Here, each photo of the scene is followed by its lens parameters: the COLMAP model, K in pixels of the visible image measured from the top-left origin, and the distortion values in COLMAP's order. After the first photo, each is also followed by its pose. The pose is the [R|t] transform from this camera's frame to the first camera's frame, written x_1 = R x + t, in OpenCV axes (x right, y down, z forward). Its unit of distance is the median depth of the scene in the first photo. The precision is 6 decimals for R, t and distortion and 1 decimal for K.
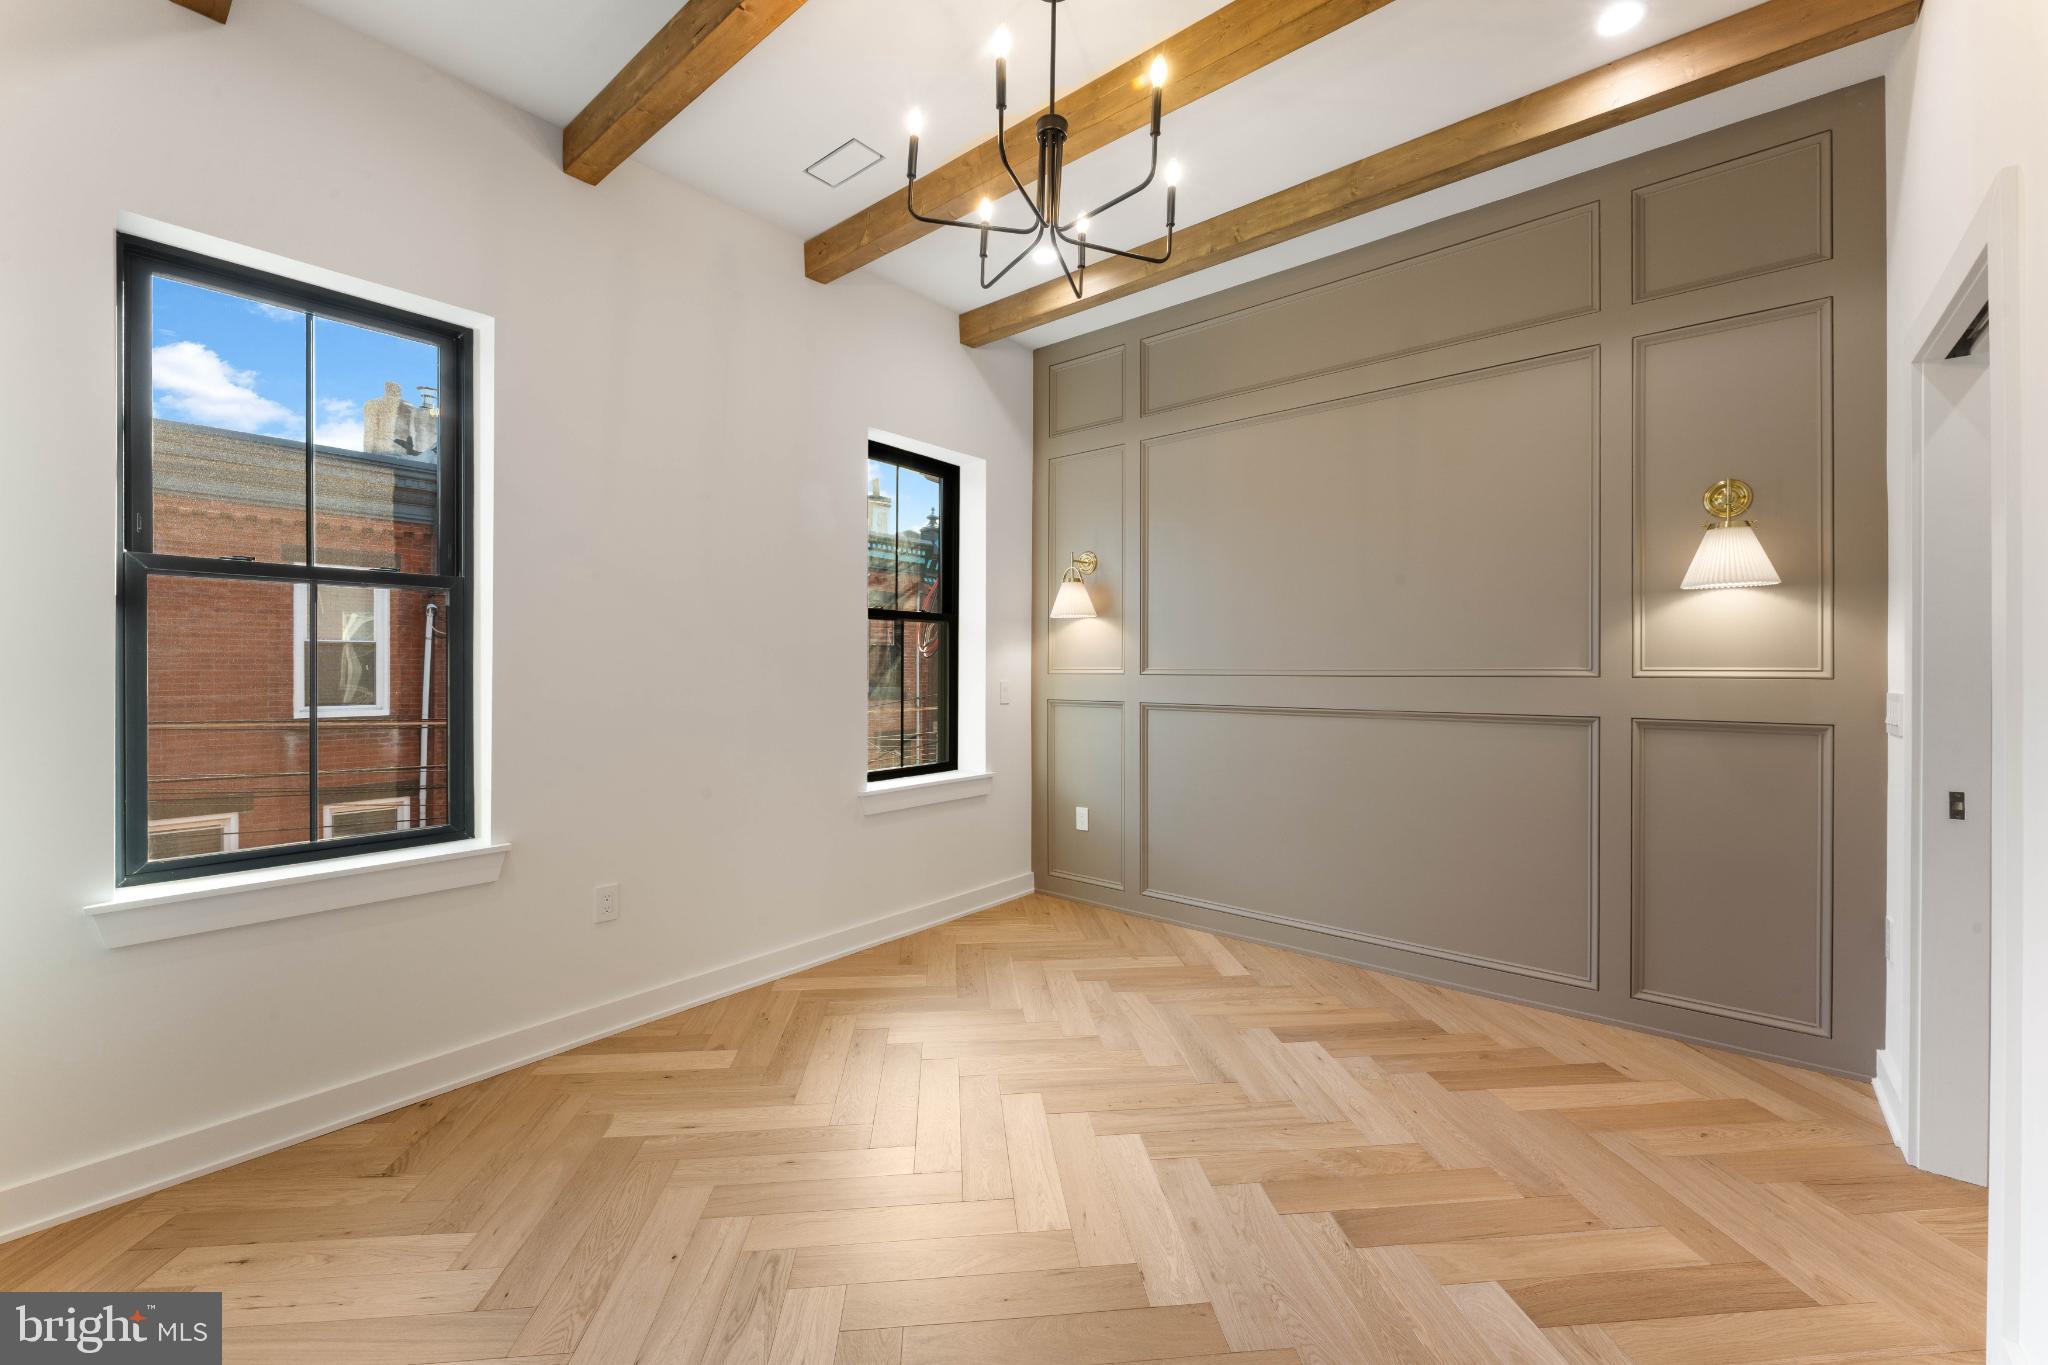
lens RADIAL K [[821.1, 0, 1026.2], [0, 821.1, 671.7], [0, 0, 1]] dist [0.000112, 0.000043]
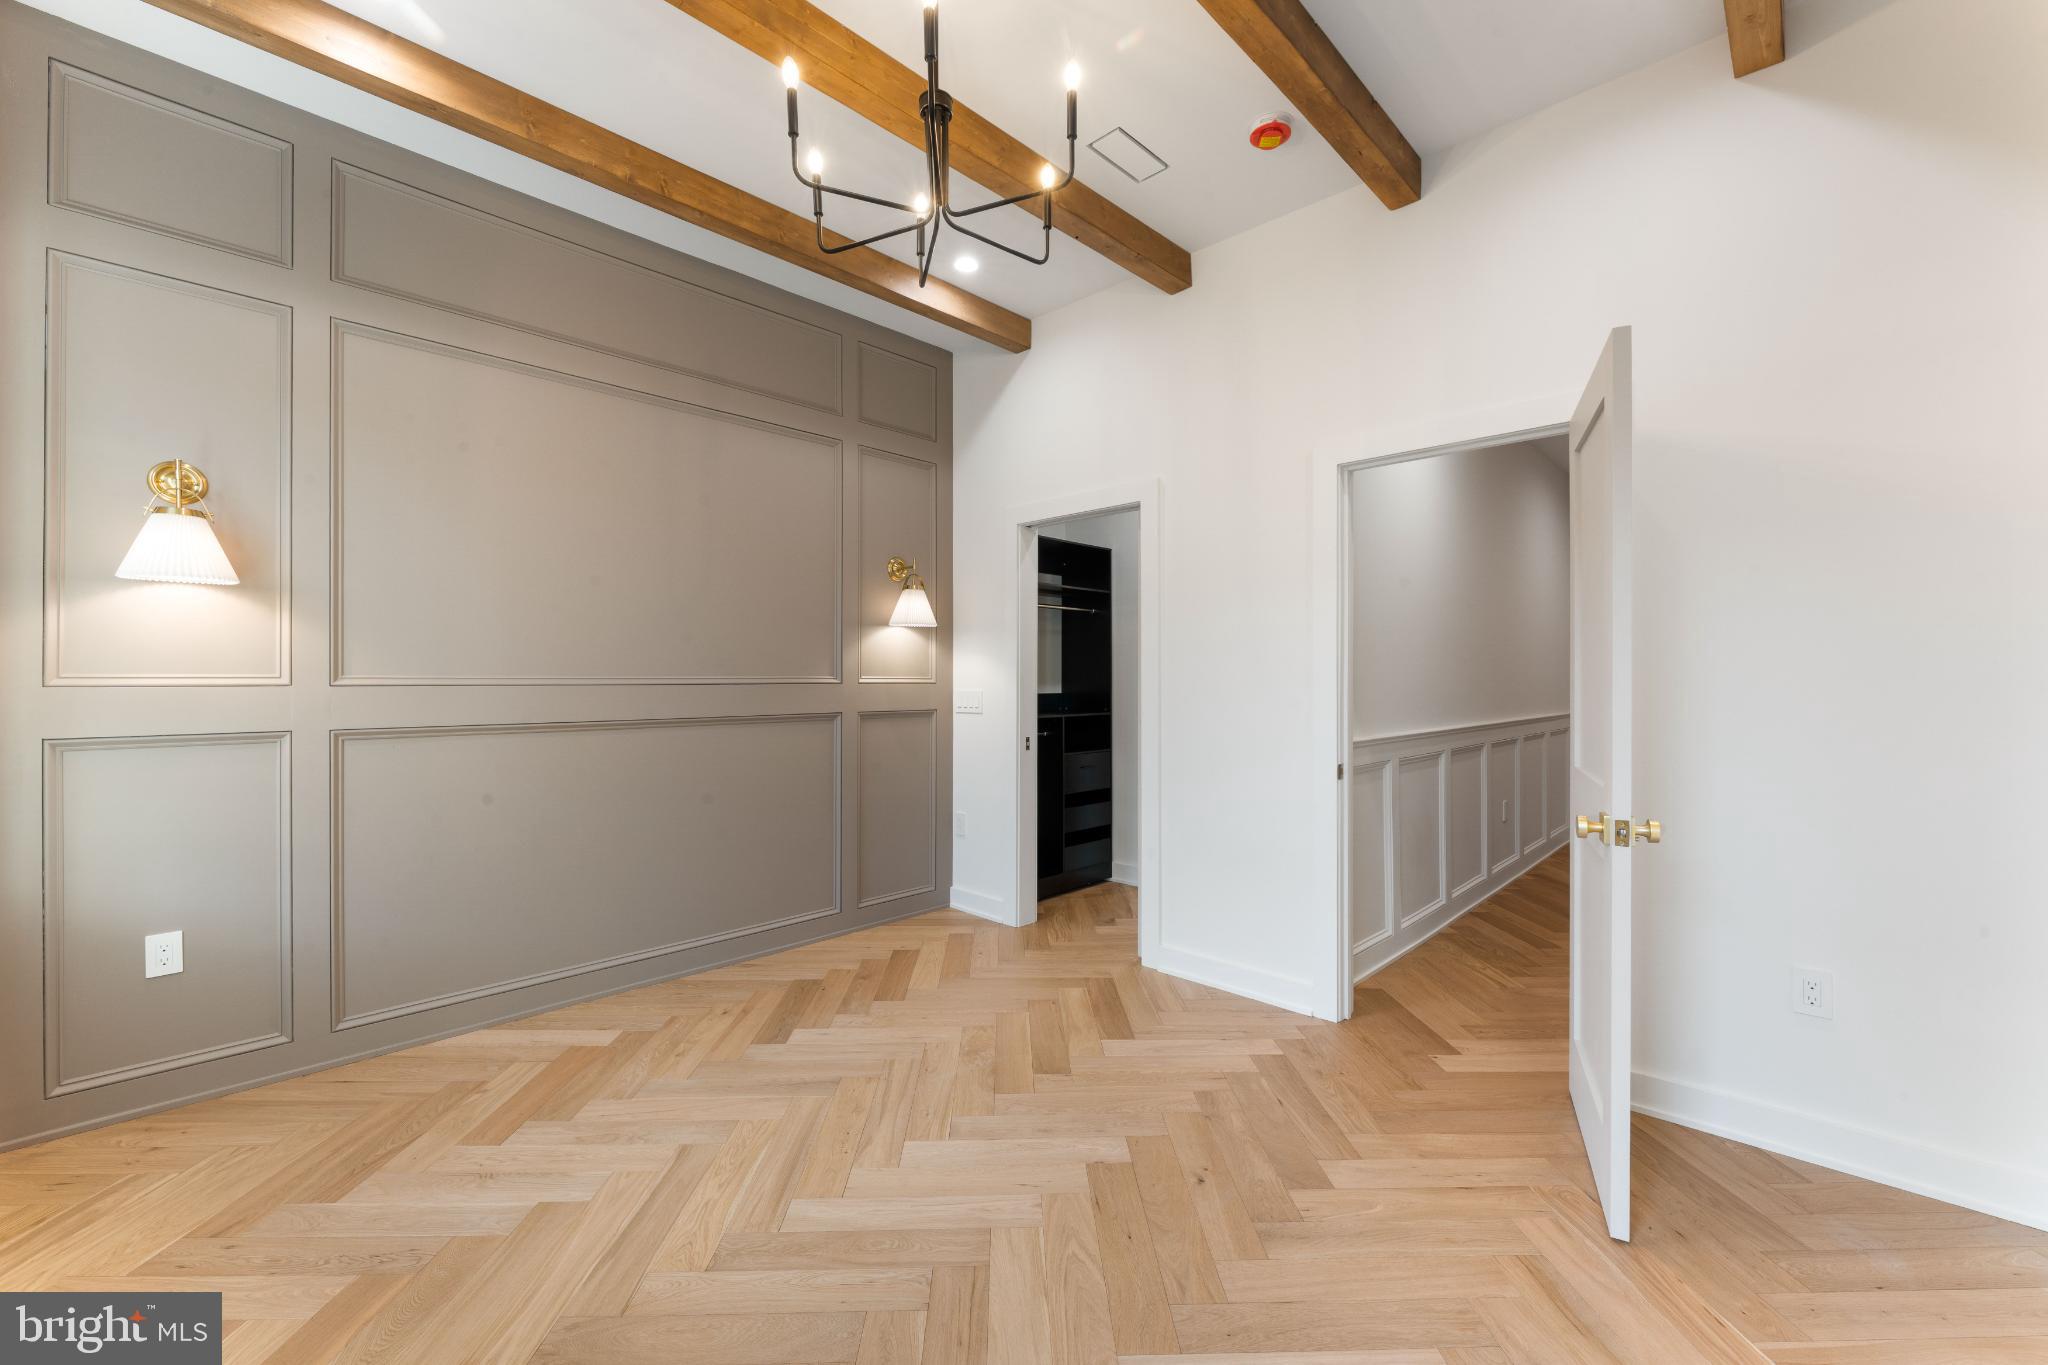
lens RADIAL K [[821.1, 0, 1041.7], [0, 821.1, 680.1], [0, 0, 1]] dist [0.000112, 0.000043]
pose [[0.062605, -0.007573, 0.998010, -0.589672], [-0.002471, 0.999967, 0.007743, -0.009842], [-0.998035, -0.002951, 0.062584, 0.529412]]
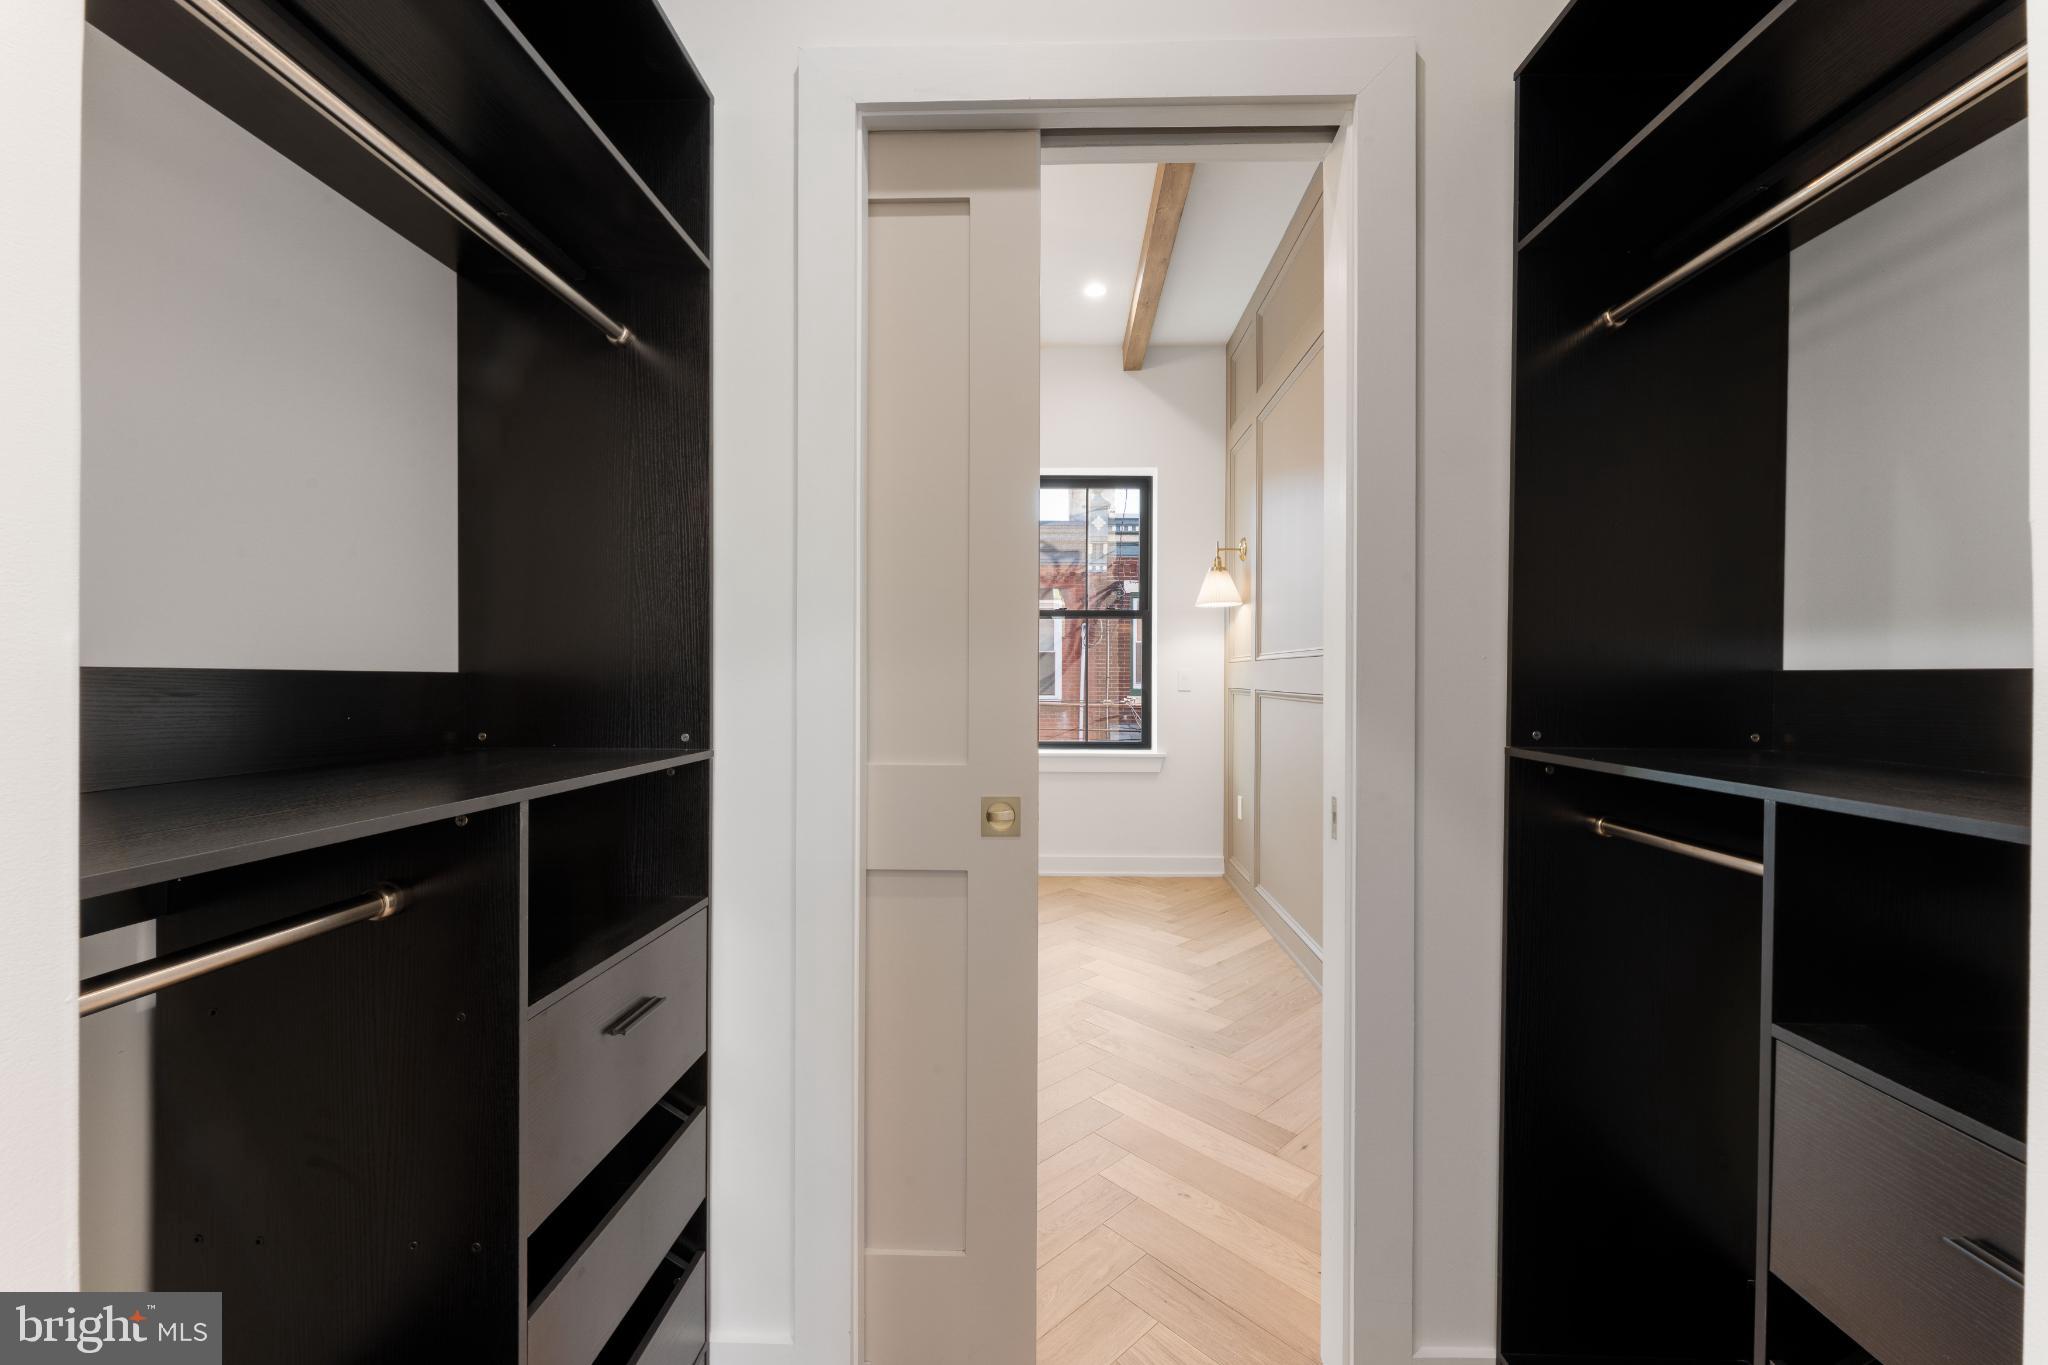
lens RADIAL K [[821.1, 0, 1028.3], [0, 821.1, 689.1], [0, 0, 1]] dist [0.000112, 0.000043]
pose [[0.614807, 0.017460, -0.788484, 0.942345], [0.001112, 0.999735, 0.023005, 0.017457], [0.788677, -0.015021, 0.614625, 0.256850]]
